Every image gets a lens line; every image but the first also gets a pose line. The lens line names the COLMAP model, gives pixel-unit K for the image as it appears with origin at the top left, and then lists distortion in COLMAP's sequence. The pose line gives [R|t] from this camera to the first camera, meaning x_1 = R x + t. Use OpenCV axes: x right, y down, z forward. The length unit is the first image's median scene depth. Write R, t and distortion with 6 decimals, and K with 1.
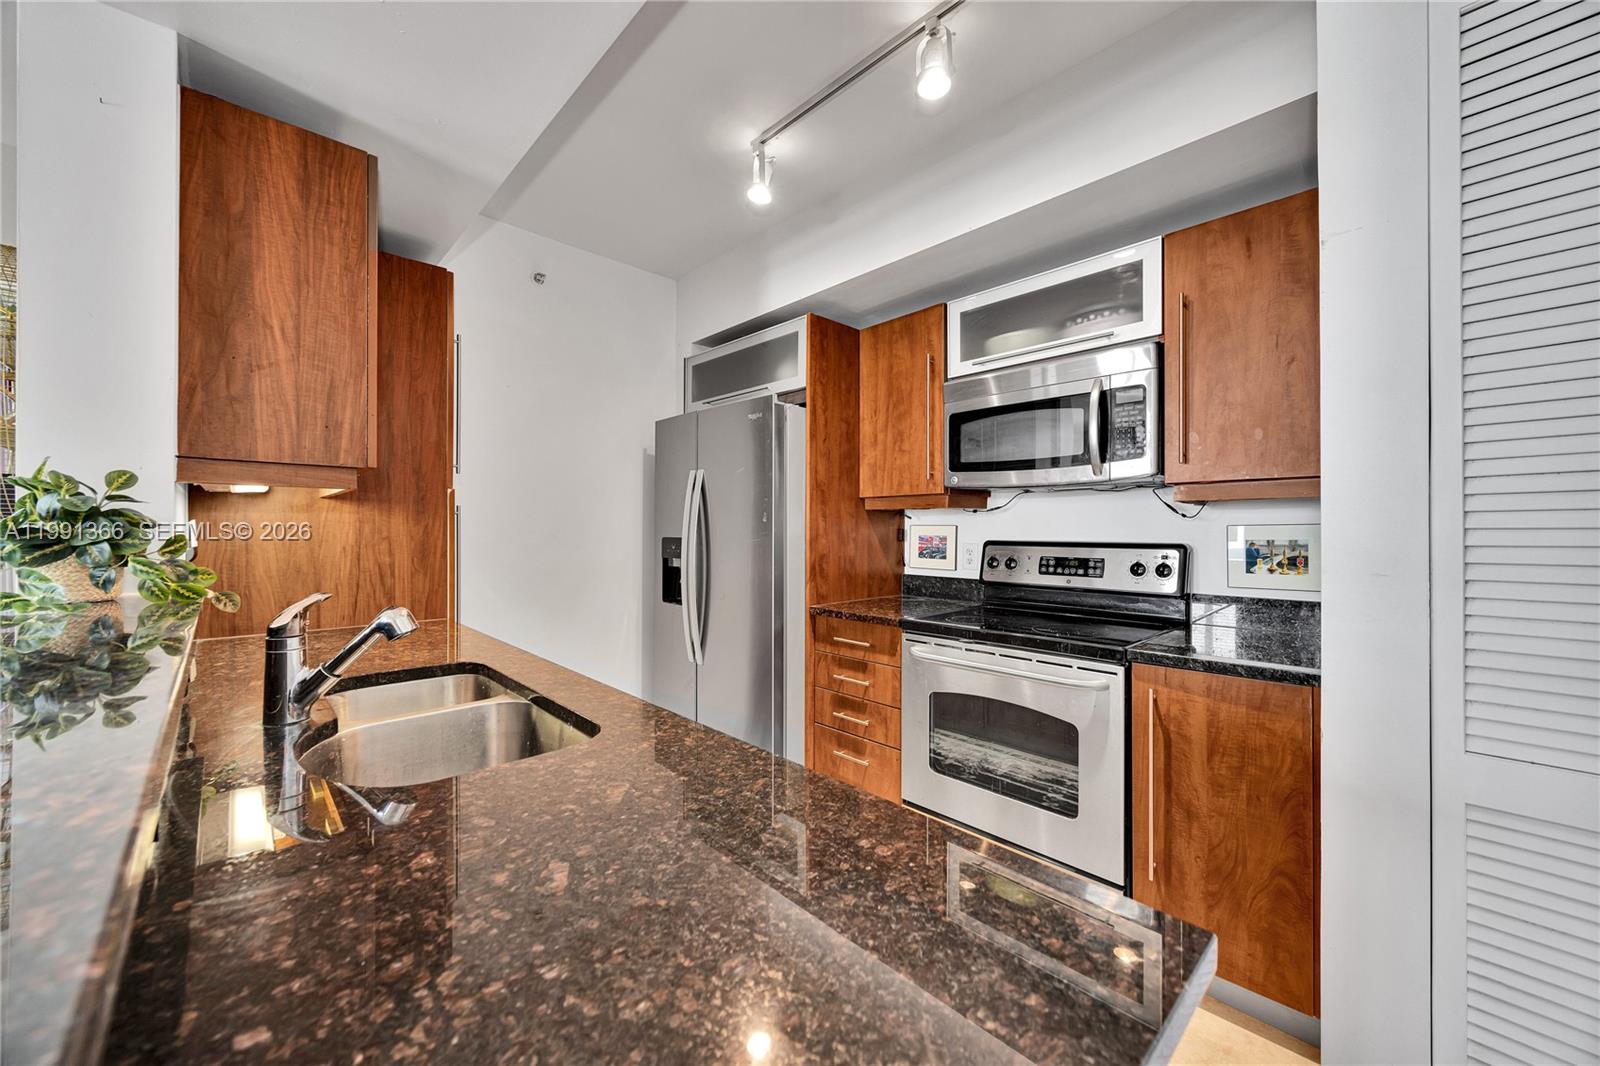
lens RADIAL K [[609.0, 0, 800.4], [0, 609.0, 534.9], [0, 0, 1]] dist [-0.000093, -0.000164]
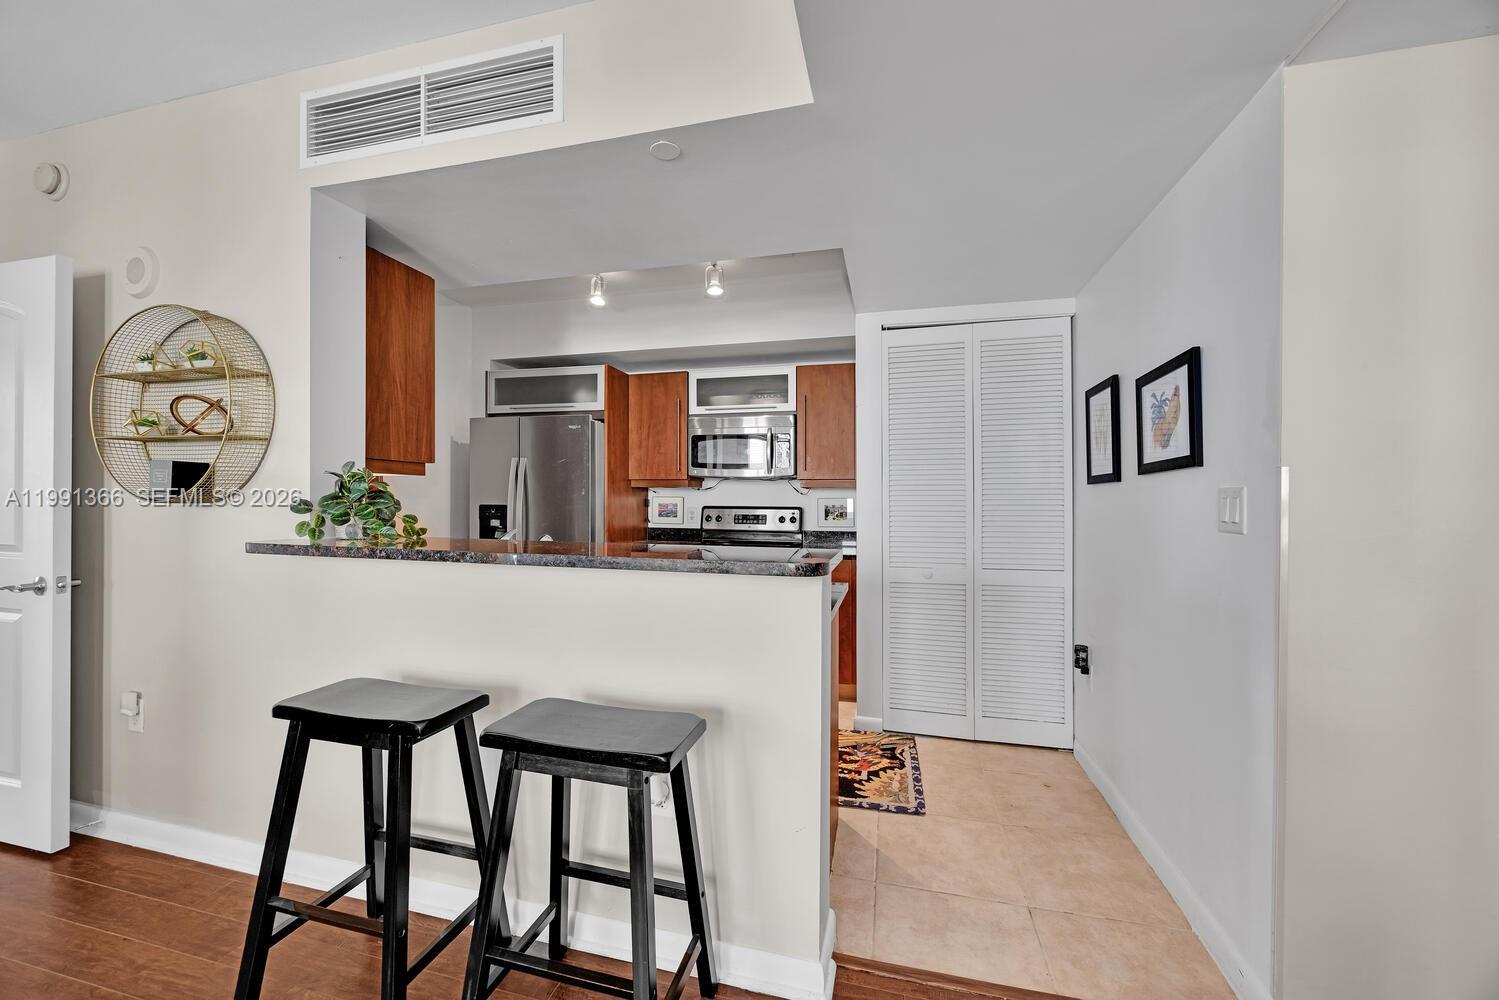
lens RADIAL K [[570.6, 0, 749.7], [0, 570.6, 504.7], [0, 0, 1]] dist [-0.000093, -0.000164]
pose [[0.846812, -0.002457, 0.531886, -0.545796], [0.001024, 0.999995, 0.002989, 0.000722], [-0.531891, -0.001987, 0.846811, -0.553871]]
